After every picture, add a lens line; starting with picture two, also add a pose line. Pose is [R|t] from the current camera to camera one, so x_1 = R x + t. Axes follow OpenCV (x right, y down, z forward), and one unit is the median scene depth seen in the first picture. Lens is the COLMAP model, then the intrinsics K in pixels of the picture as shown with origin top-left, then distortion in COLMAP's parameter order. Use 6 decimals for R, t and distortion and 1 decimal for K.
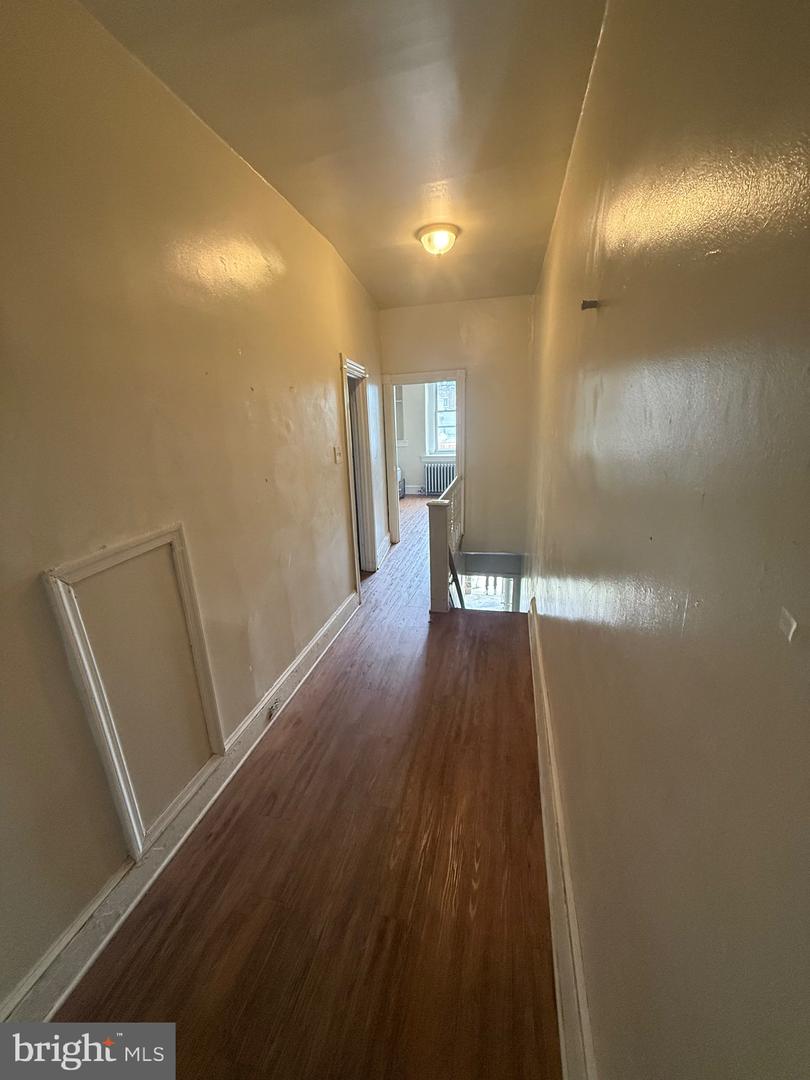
lens RADIAL K [[427.8, 0, 403.3], [0, 427.8, 535.0], [0, 0, 1]] dist [-0.000576, -0.000064]
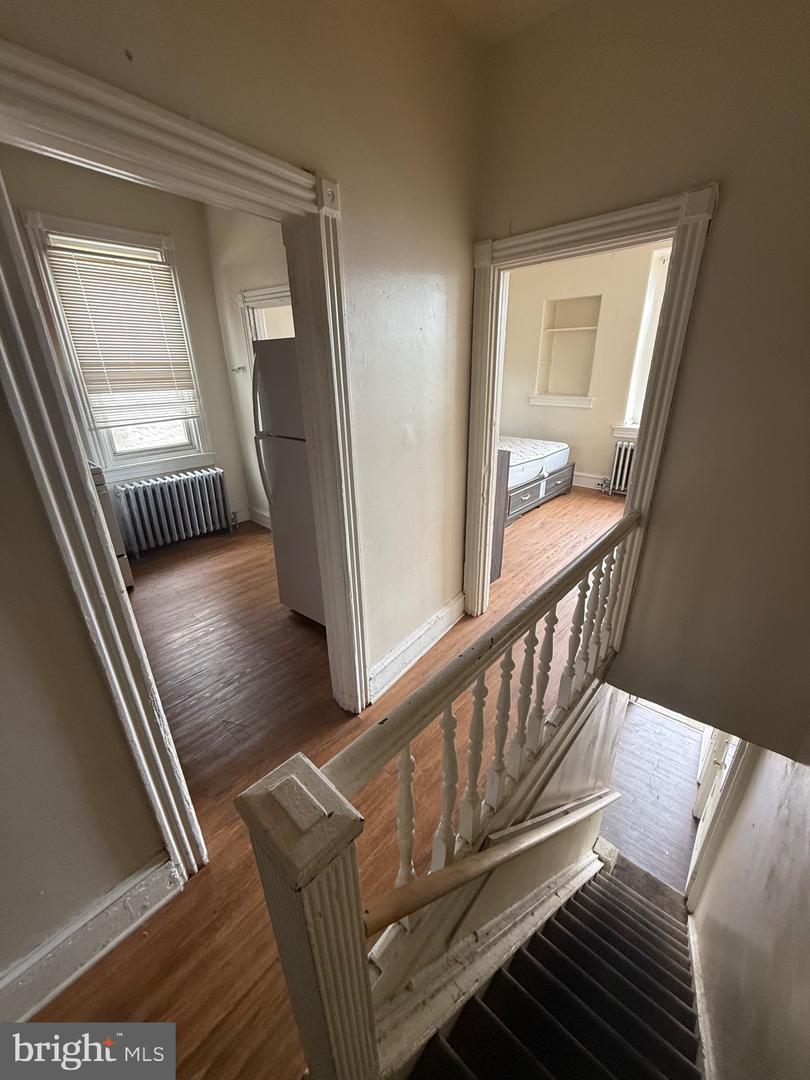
lens RADIAL K [[427.8, 0, 403.3], [0, 427.8, 535.0], [0, 0, 1]] dist [-0.000576, -0.000064]
pose [[0.882906, 0.181776, -0.432936, 0.110205], [-0.131378, 0.980833, 0.143895, -0.135631], [0.450795, -0.070167, 0.889865, 0.532586]]
